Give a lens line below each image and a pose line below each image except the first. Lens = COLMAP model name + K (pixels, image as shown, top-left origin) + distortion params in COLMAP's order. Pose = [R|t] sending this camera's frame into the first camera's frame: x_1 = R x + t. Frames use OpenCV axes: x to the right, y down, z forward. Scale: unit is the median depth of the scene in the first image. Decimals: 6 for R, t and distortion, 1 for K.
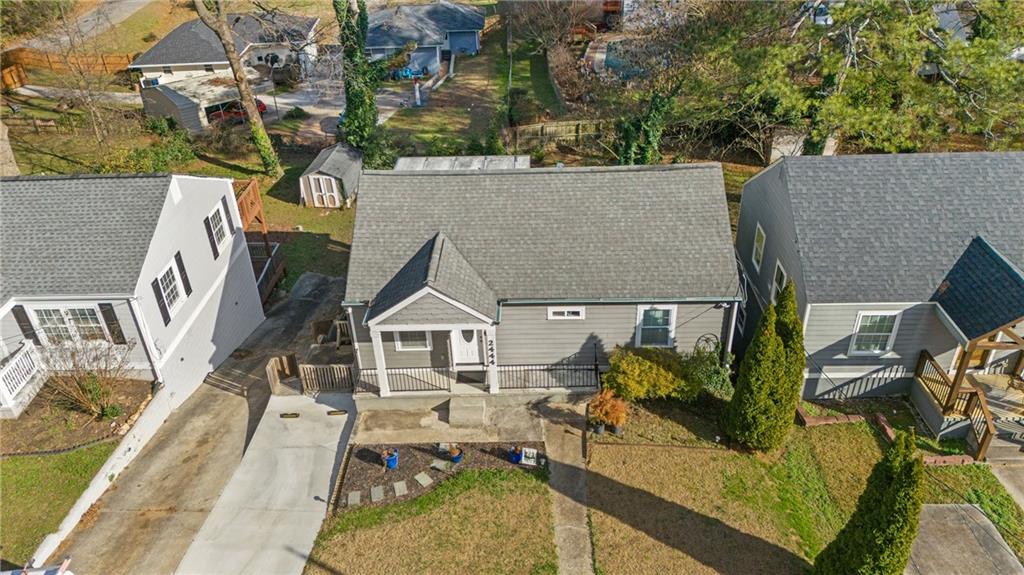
lens RADIAL K [[760.4, 0, 510.3], [0, 760.4, 270.9], [0, 0, 1]] dist [0.036624, -0.001856]
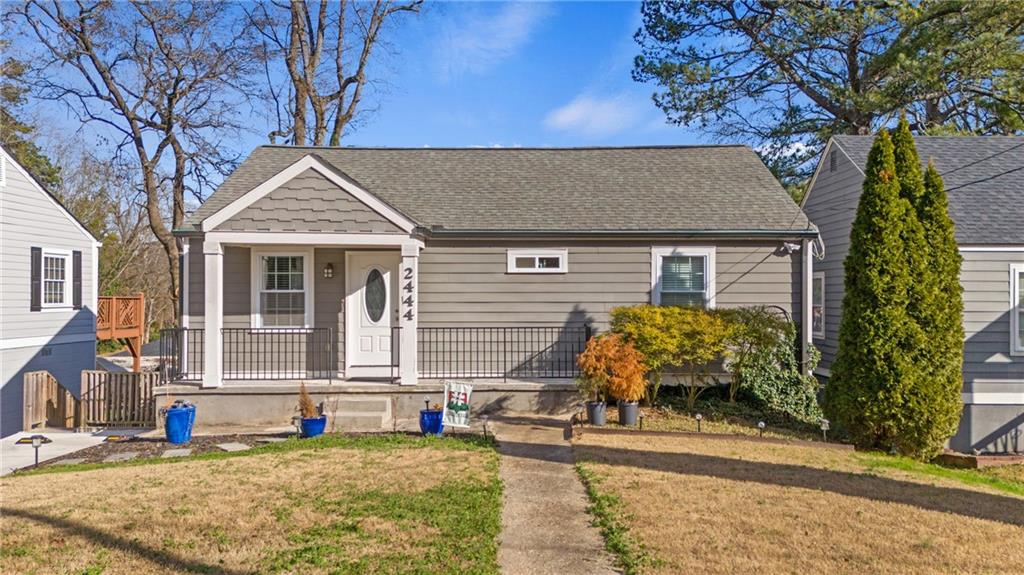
lens RADIAL K [[749.5, 0, 515.1], [0, 749.5, 284.1], [0, 0, 1]] dist [0.035916, -0.008236]
pose [[0.999121, 0.039954, 0.012685, 0.048698], [-0.026761, 0.840831, -0.540635, 0.402628], [-0.032266, 0.539820, 0.841162, 0.499915]]
